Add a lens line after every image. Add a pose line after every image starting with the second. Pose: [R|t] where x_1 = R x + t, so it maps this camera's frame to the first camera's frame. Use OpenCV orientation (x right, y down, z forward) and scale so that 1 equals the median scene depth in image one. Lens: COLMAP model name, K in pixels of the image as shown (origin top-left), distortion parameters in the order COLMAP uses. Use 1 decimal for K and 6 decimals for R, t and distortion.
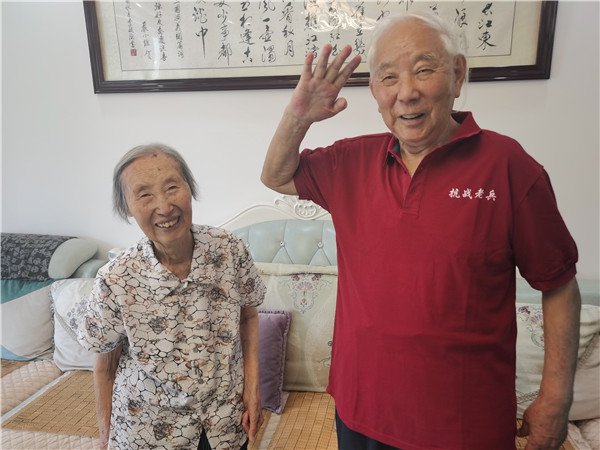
lens RADIAL K [[479.5, 0, 299.2], [0, 479.5, 236.9], [0, 0, 1]] dist [0.027804, -0.002644]
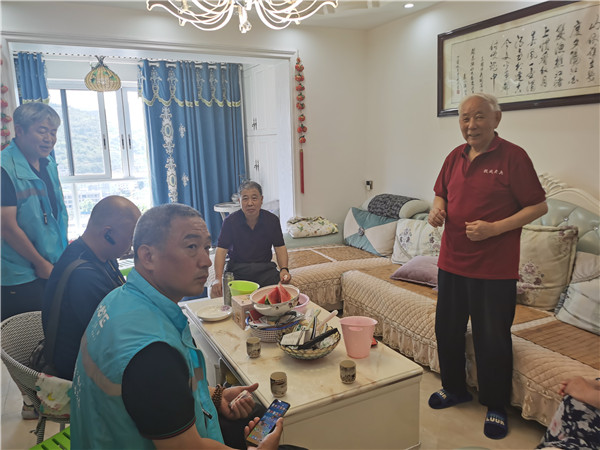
lens RADIAL K [[479.5, 0, 299.2], [0, 479.5, 236.9], [0, 0, 1]] dist [0.027804, -0.002644]
pose [[0.614246, 0.147553, -0.775197, 0.739781], [-0.141493, 0.987036, 0.075760, 0.076678], [0.776326, 0.063149, 0.627161, -0.492761]]
